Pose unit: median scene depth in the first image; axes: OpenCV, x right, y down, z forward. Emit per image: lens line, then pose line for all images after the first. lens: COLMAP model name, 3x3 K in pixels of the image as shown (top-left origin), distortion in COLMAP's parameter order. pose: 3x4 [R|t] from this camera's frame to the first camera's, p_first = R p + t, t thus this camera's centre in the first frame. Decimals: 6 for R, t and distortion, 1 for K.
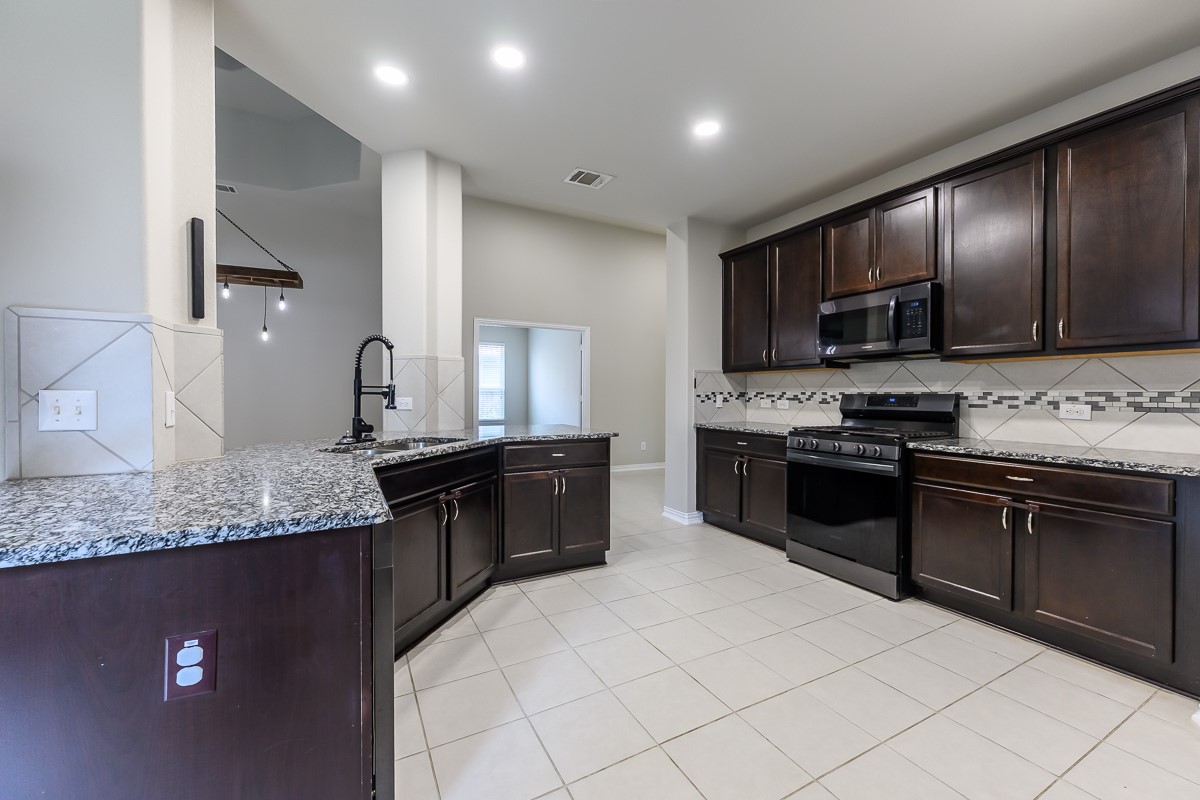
lens RADIAL K [[473.2, 0, 602.7], [0, 473.2, 396.9], [0, 0, 1]] dist [0.002476, -0.000146]
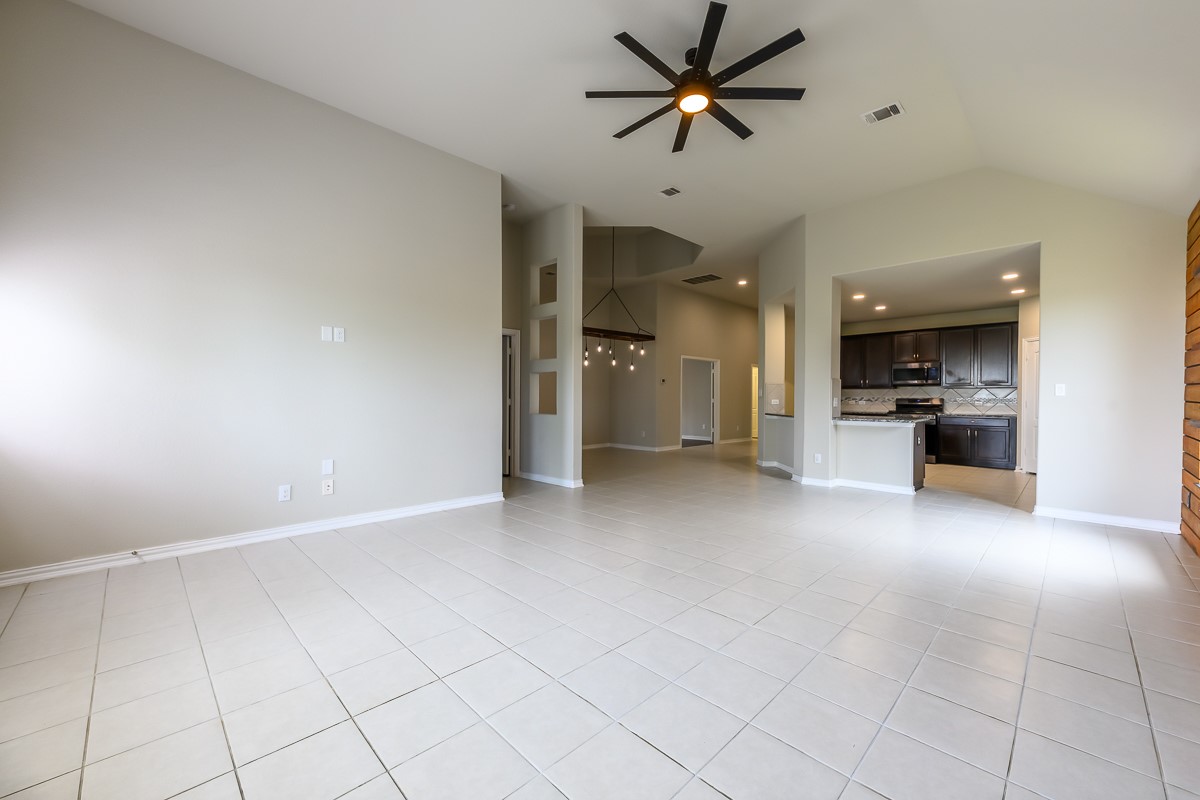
lens RADIAL K [[473.2, 0, 598.3], [0, 473.2, 400.9], [0, 0, 1]] dist [0.002476, -0.000146]
pose [[0.960025, 0.003193, 0.279894, -1.601765], [-0.002056, 0.999988, -0.004353, 0.020732], [-0.279905, 0.003603, 0.960021, -0.935283]]
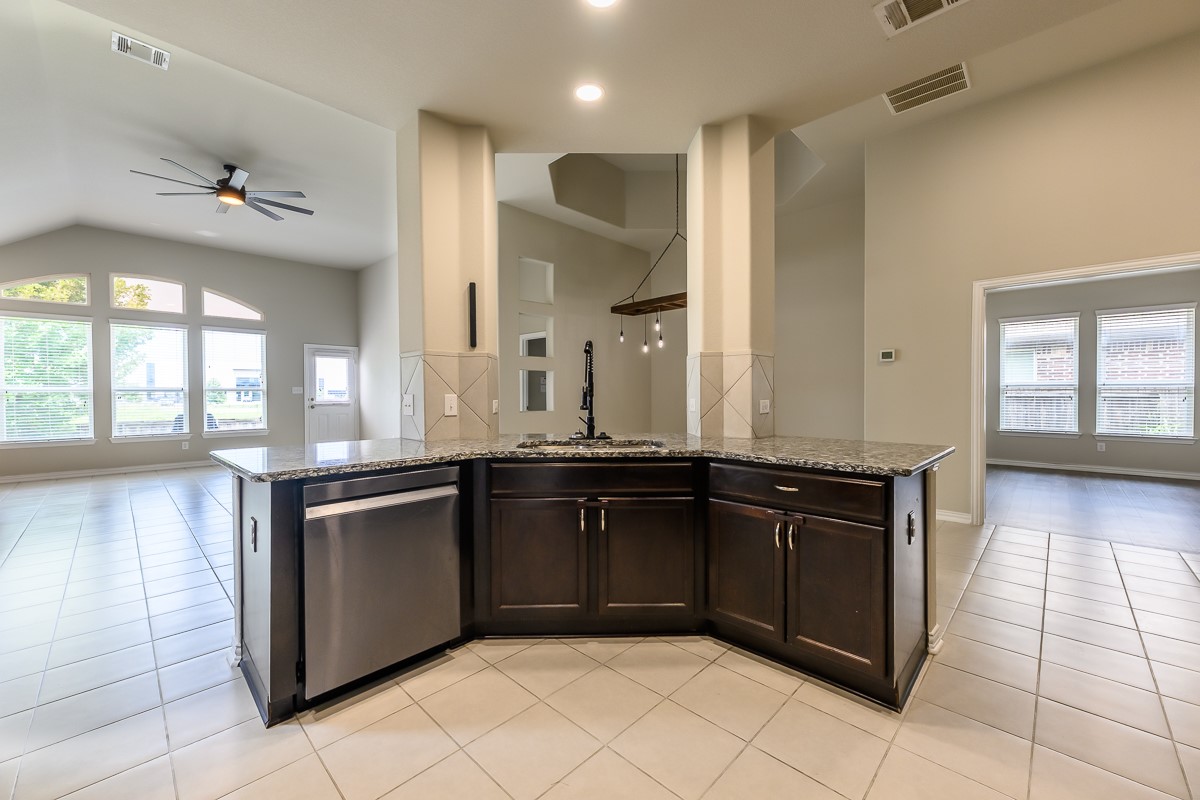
lens RADIAL K [[473.2, 0, 602.6], [0, 473.2, 399.4], [0, 0, 1]] dist [0.002476, -0.000146]
pose [[0.304797, 0.007106, -0.952391, 0.485387], [-0.002662, 0.999975, 0.006609, -0.004188], [0.952414, 0.000521, 0.304808, 0.604108]]
